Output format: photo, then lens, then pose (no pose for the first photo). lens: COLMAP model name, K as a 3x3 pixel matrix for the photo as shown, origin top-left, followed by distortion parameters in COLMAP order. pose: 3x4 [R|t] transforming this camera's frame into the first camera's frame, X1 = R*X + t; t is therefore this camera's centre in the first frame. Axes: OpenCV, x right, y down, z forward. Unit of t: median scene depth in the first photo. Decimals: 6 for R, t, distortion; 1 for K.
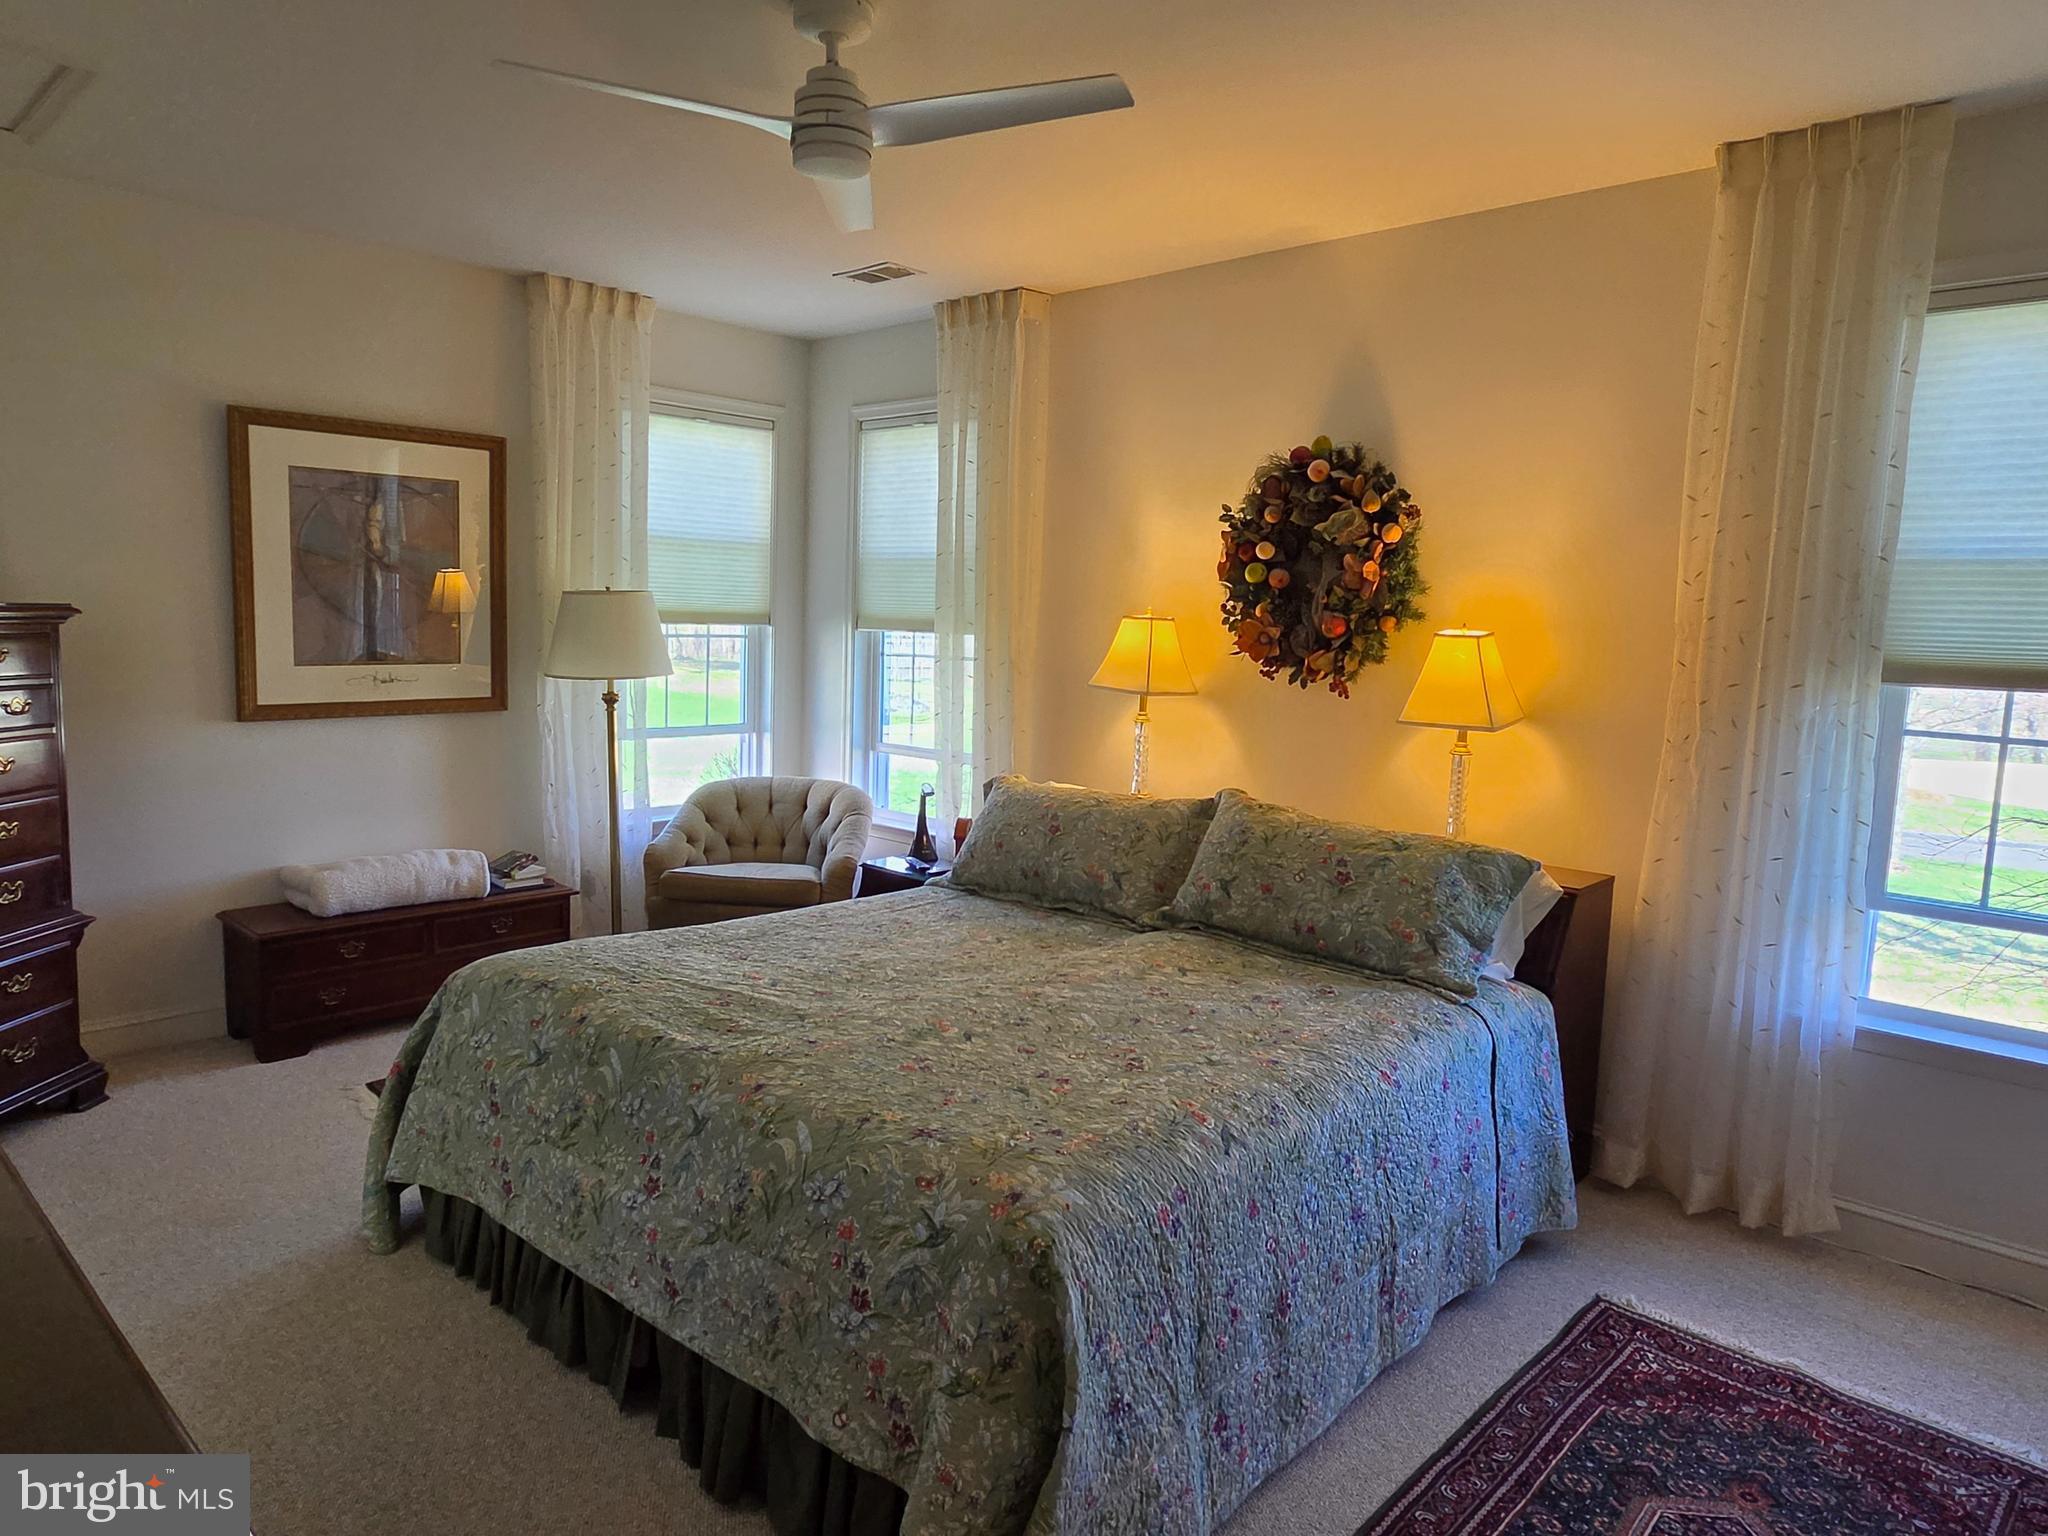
lens RADIAL K [[1271.0, 0, 1007.9], [0, 1271.0, 764.6], [0, 0, 1]] dist [0.003738, -0.003022]
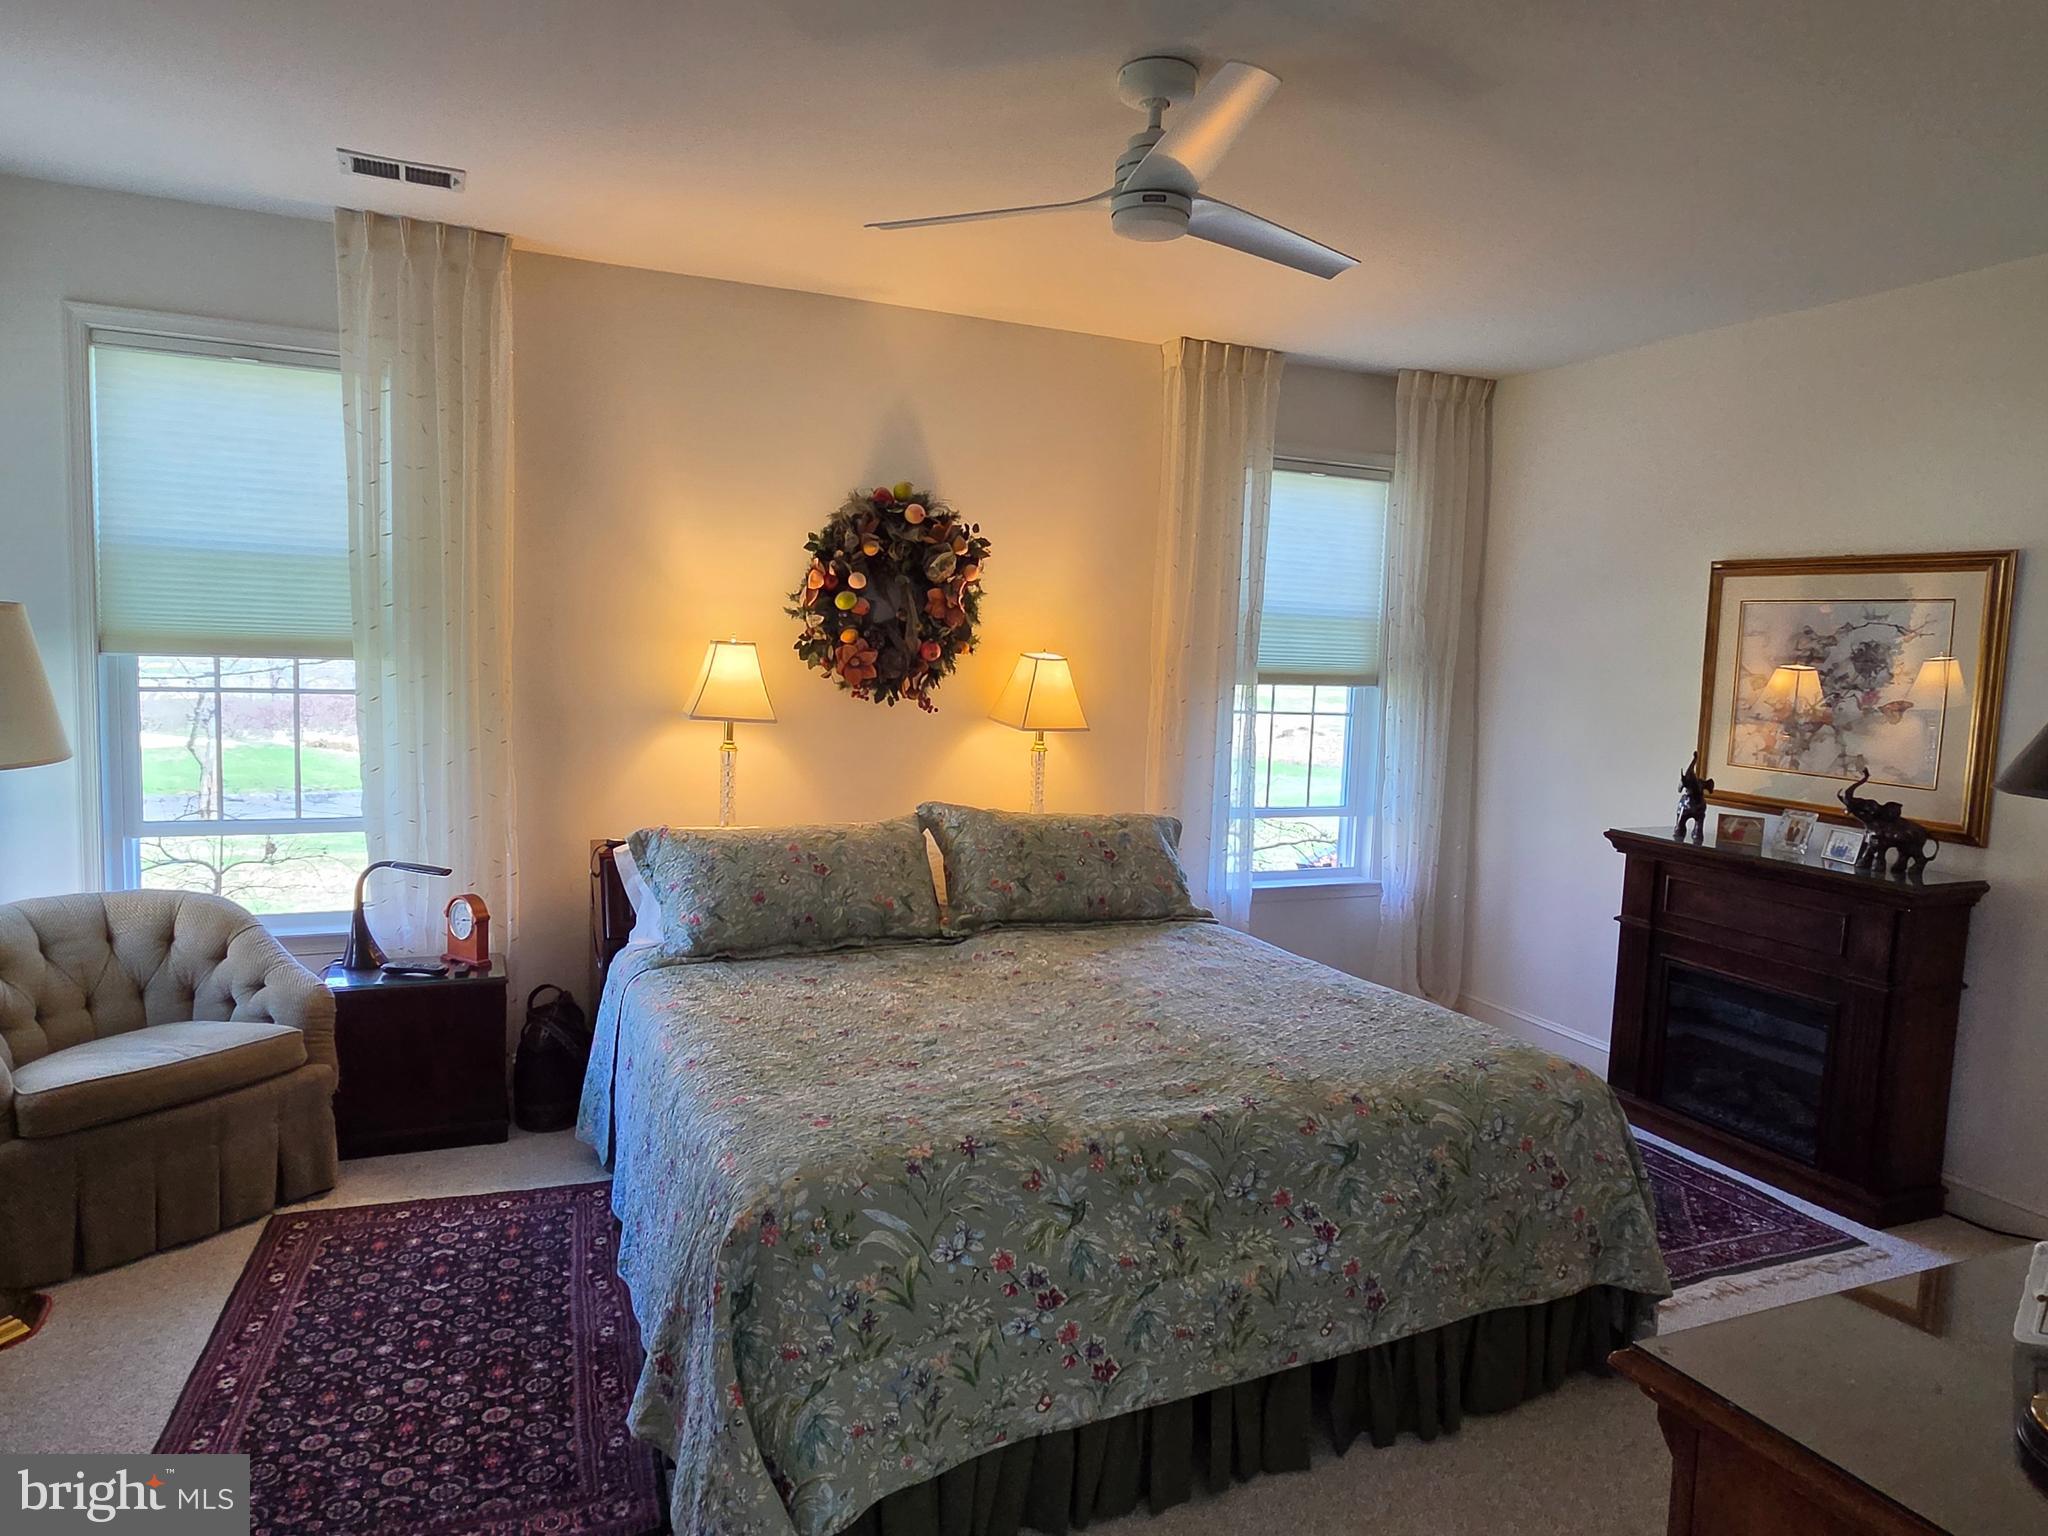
lens RADIAL K [[1271.0, 0, 1007.6], [0, 1271.0, 759.5], [0, 0, 1]] dist [0.003738, -0.003022]
pose [[0.405461, -0.102235, 0.908377, -0.887264], [0.083922, 0.993693, 0.074378, -0.105060], [-0.910252, 0.046075, 0.411483, 0.541753]]
